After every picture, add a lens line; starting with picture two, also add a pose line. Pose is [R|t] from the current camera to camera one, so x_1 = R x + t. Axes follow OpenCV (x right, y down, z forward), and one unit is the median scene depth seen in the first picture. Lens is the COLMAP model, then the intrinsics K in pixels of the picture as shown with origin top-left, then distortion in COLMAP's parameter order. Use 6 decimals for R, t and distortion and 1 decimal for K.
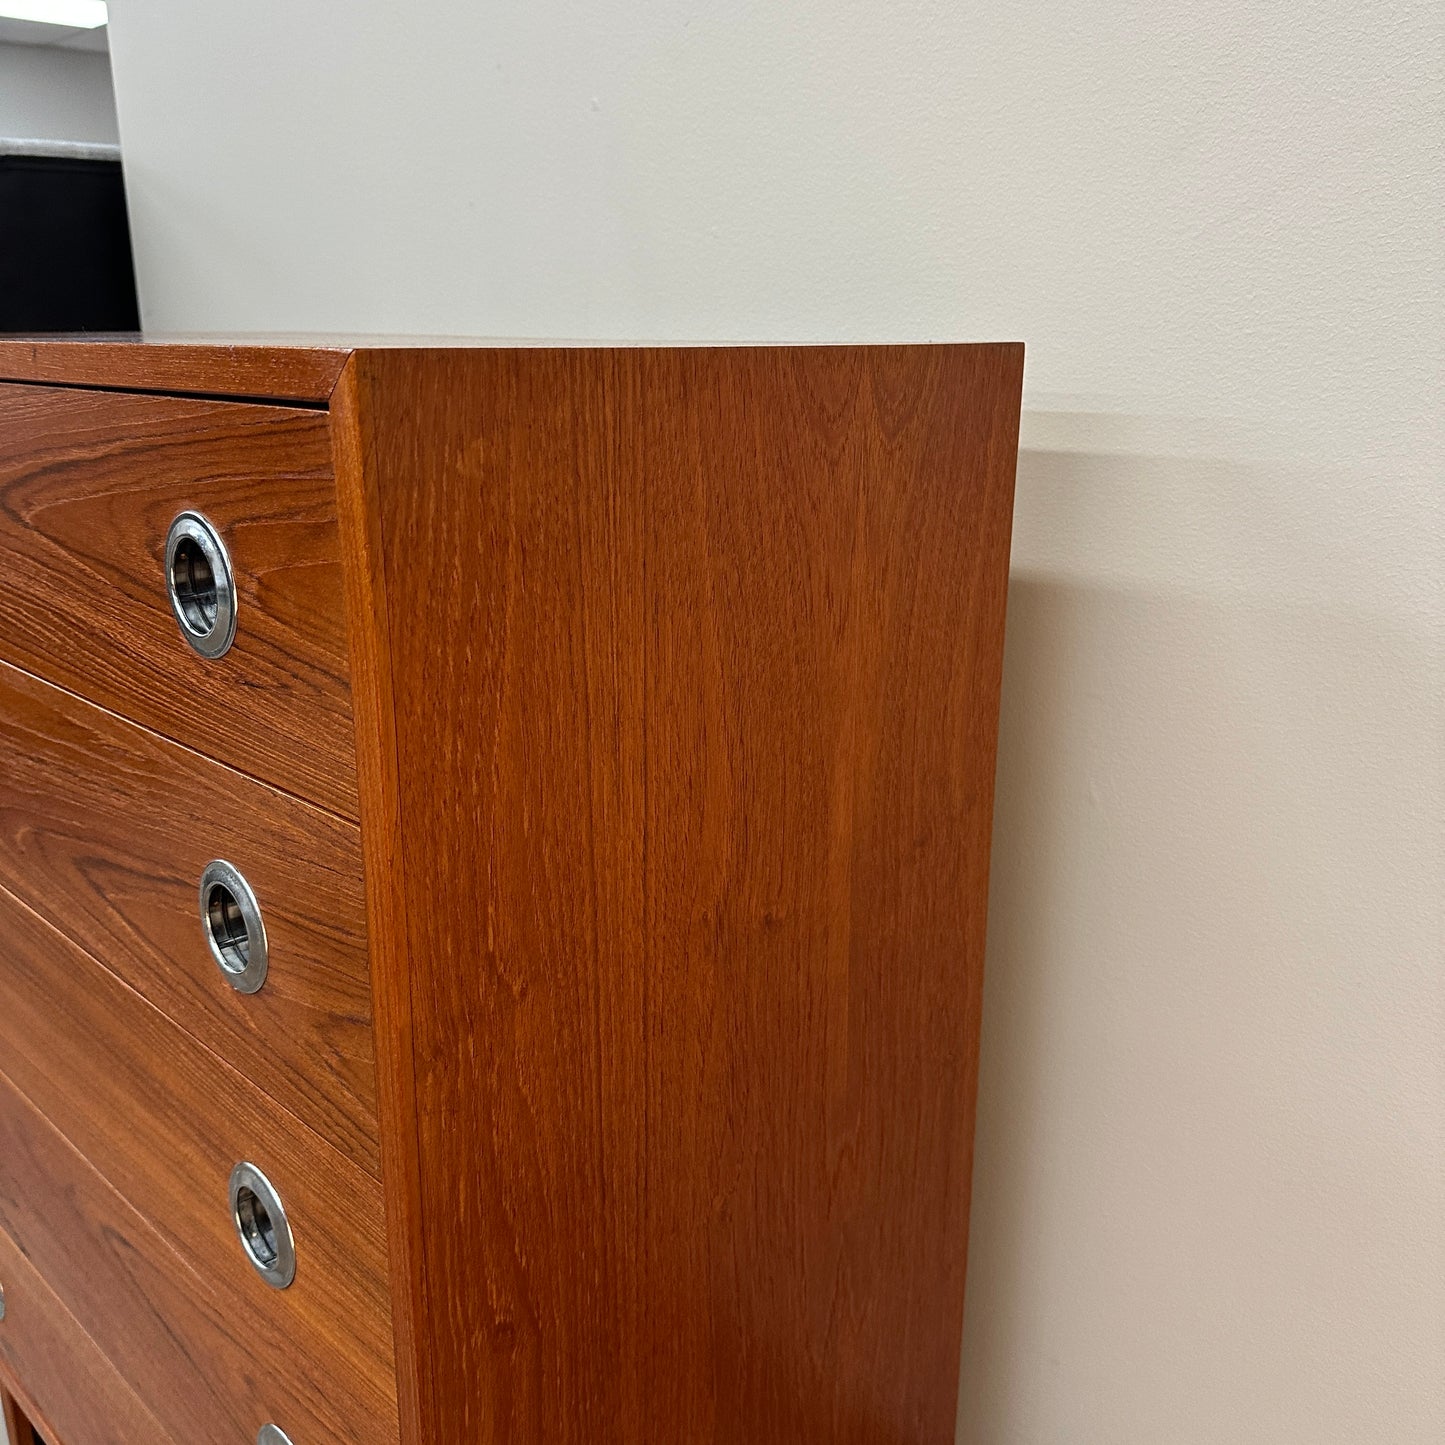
lens RADIAL K [[1319.1, 0, 712.6], [0, 1319.1, 731.1], [0, 0, 1]] dist [0.172416, -0.372043]
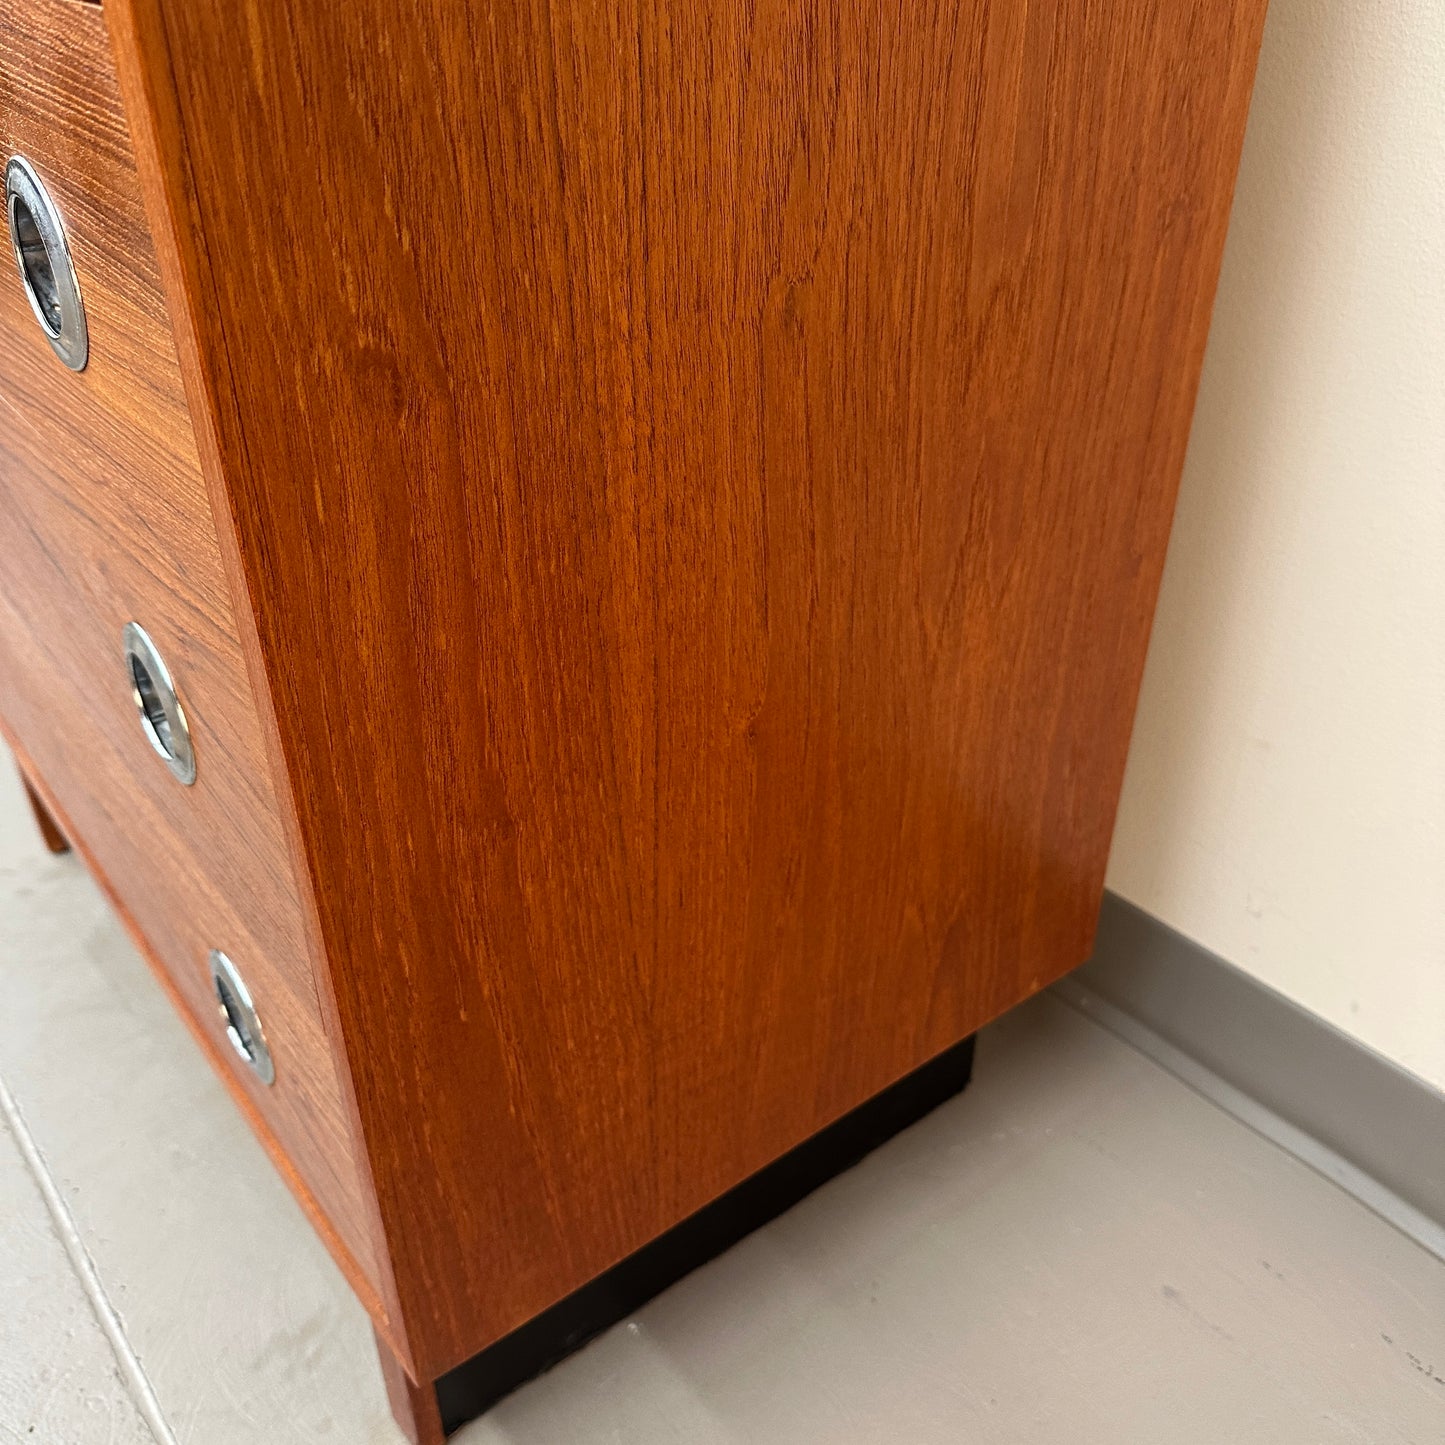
lens RADIAL K [[1319.1, 0, 712.6], [0, 1319.1, 731.1], [0, 0, 1]] dist [0.172416, -0.372043]
pose [[0.991542, 0.054998, -0.117561, 0.052988], [-0.020400, 0.960561, 0.277318, 0.355072], [0.128176, -0.272575, 0.953559, 0.346942]]
